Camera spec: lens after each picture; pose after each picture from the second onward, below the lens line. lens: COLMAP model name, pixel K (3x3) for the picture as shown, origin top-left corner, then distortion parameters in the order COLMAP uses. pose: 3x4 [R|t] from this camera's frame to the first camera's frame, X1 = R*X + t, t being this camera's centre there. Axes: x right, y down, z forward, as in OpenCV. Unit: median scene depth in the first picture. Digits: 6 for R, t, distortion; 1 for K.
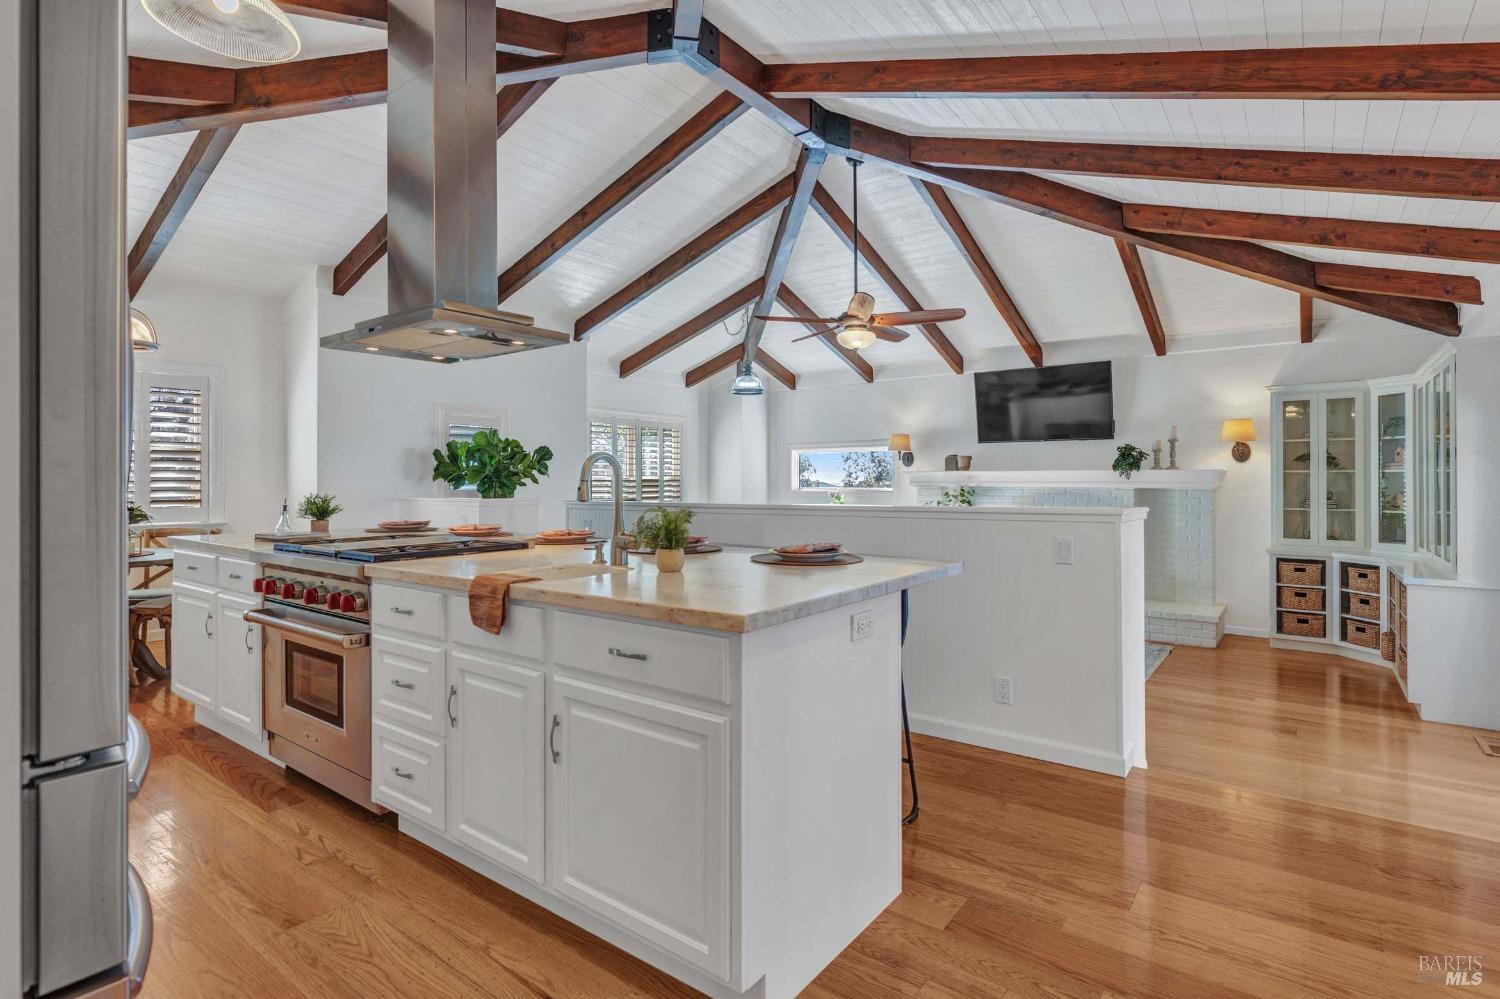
lens RADIAL K [[701.9, 0, 745.3], [0, 701.9, 483.3], [0, 0, 1]] dist [-0.001378, -0.008512]
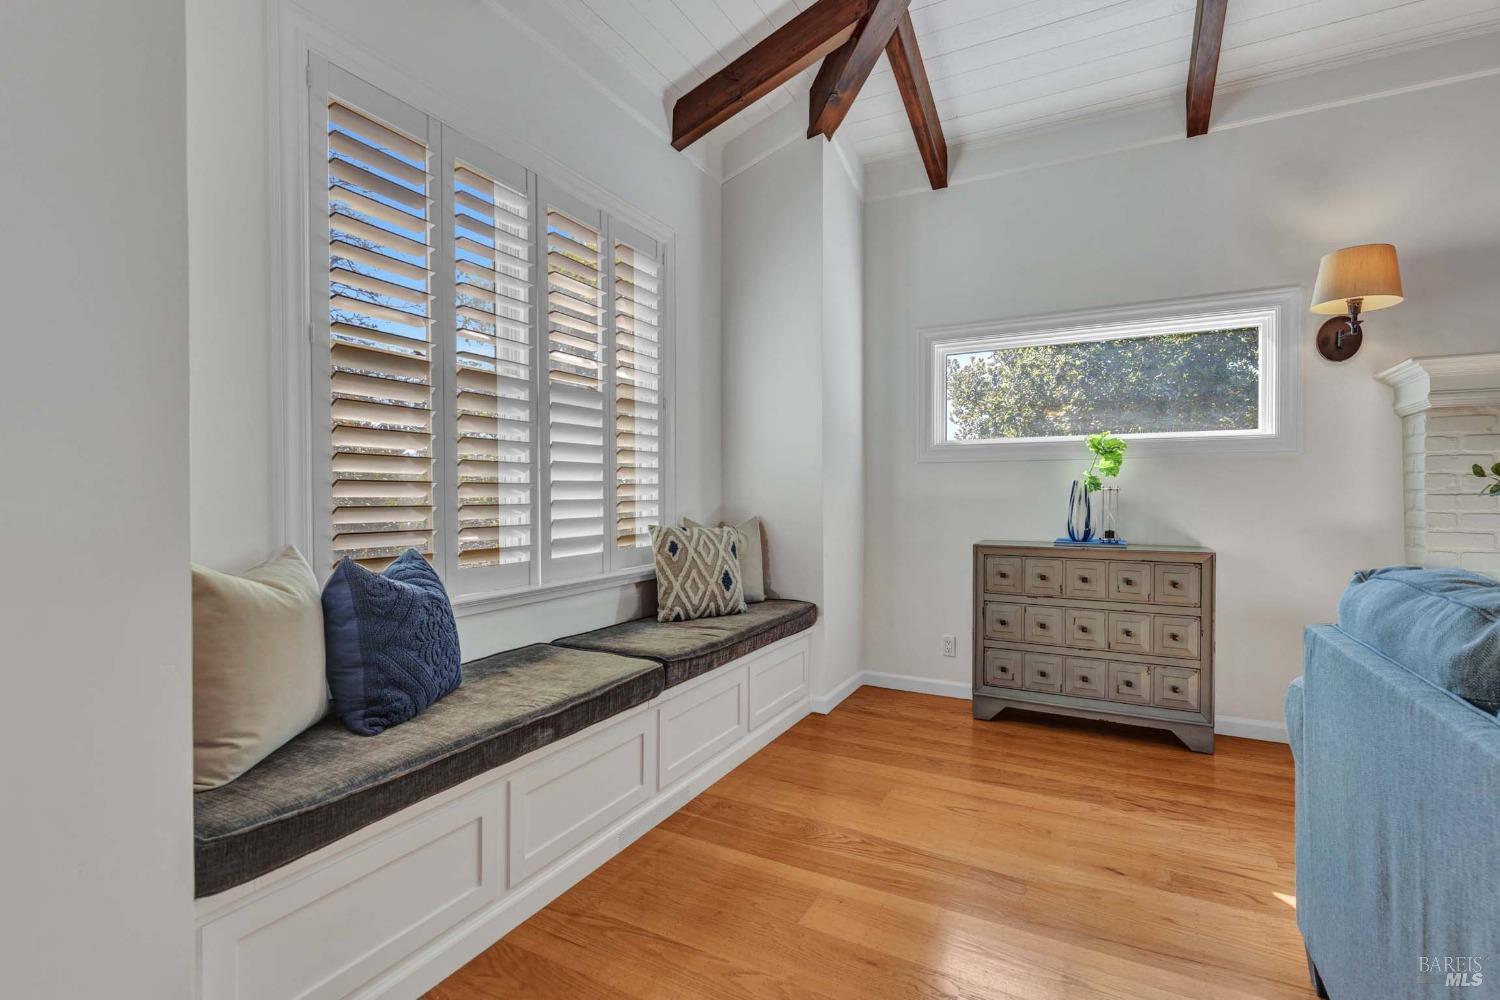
lens RADIAL K [[679.3, 0, 776.3], [0, 679.3, 500.1], [0, 0, 1]] dist [0.001892, 0.000200]
pose [[0.986749, -0.000486, 0.162250, -0.124605], [-0.001456, 0.999929, 0.011853, 0.052603], [-0.162245, -0.011932, 0.986678, 0.937096]]
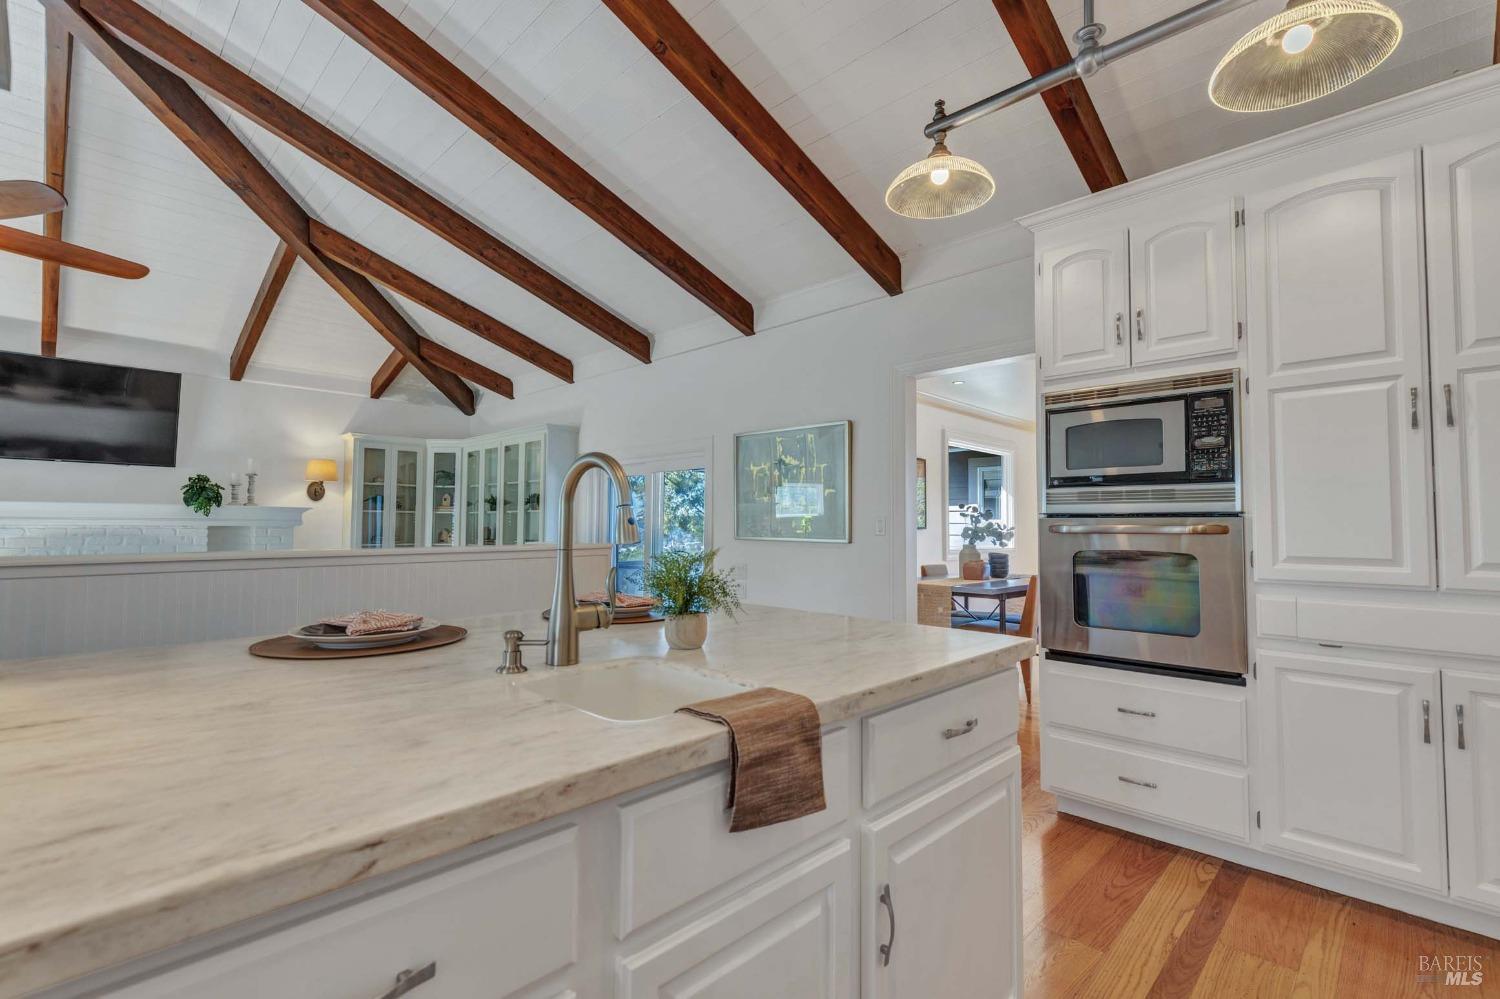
lens RADIAL K [[683.3, 0, 755.9], [0, 683.3, 496.8], [0, 0, 1]] dist [0.001470, 0.000534]
pose [[0.132167, 0.043301, 0.990281, -0.199215], [-0.005340, 0.999062, -0.042973, 0.002868], [-0.991213, 0.000392, 0.132274, 0.228617]]
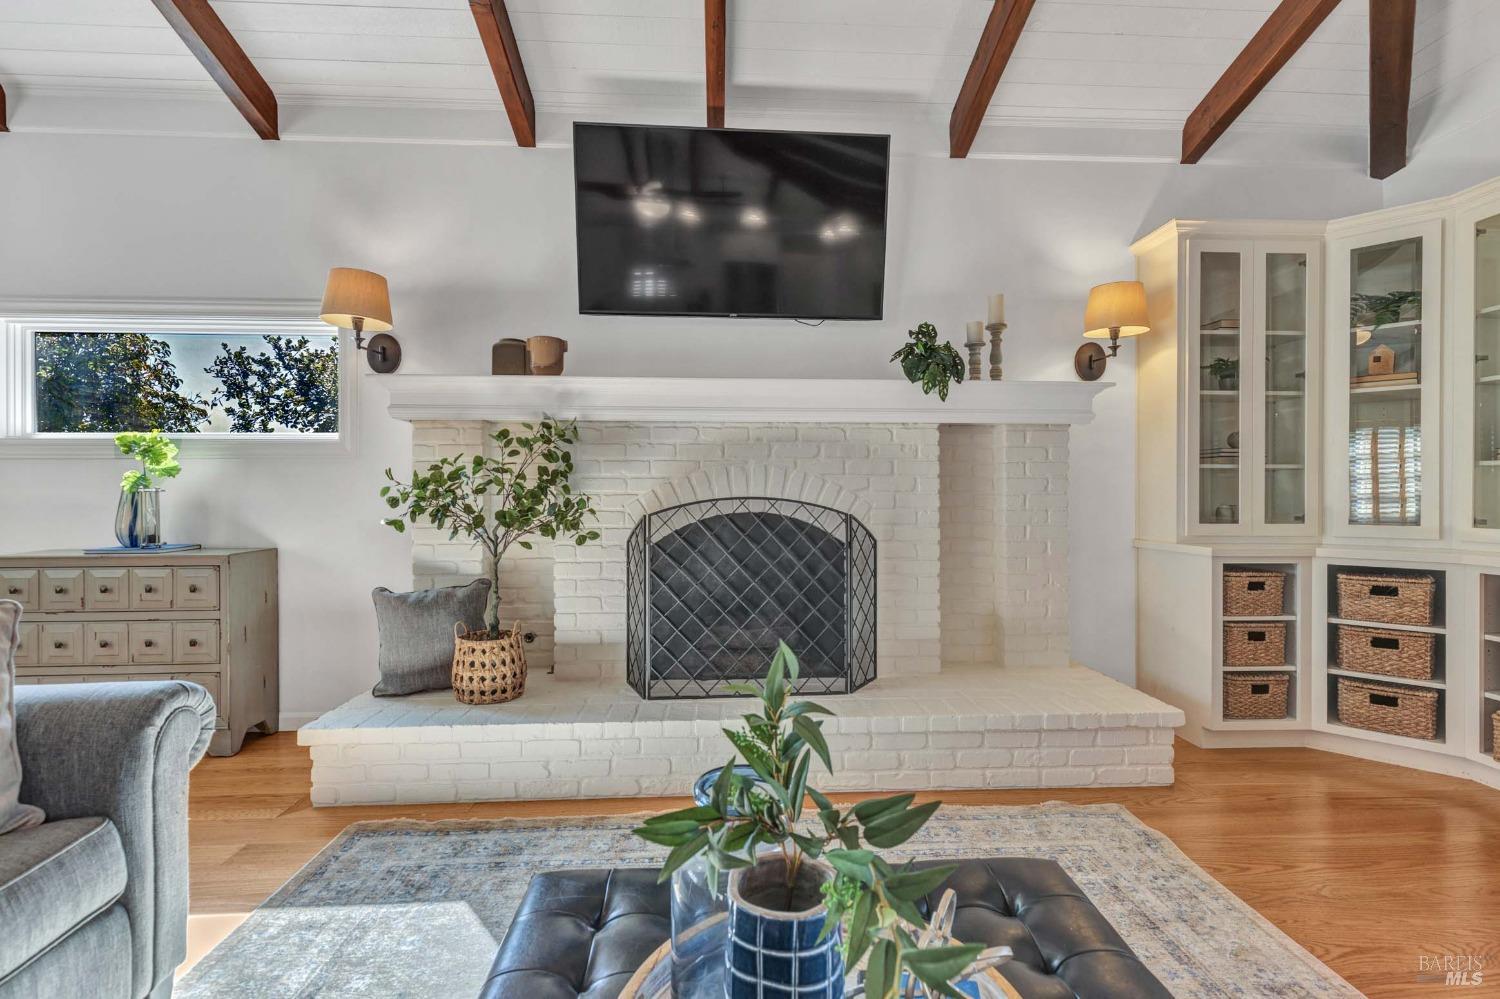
lens RADIAL K [[689.5, 0, 766.7], [0, 689.5, 493.8], [0, 0, 1]] dist [0.007584, 0.000124]
pose [[0.763594, -0.003955, 0.645685, 0.193021], [0.001039, 0.999987, 0.004896, 0.050598], [-0.645696, -0.003067, 0.763588, 0.763248]]
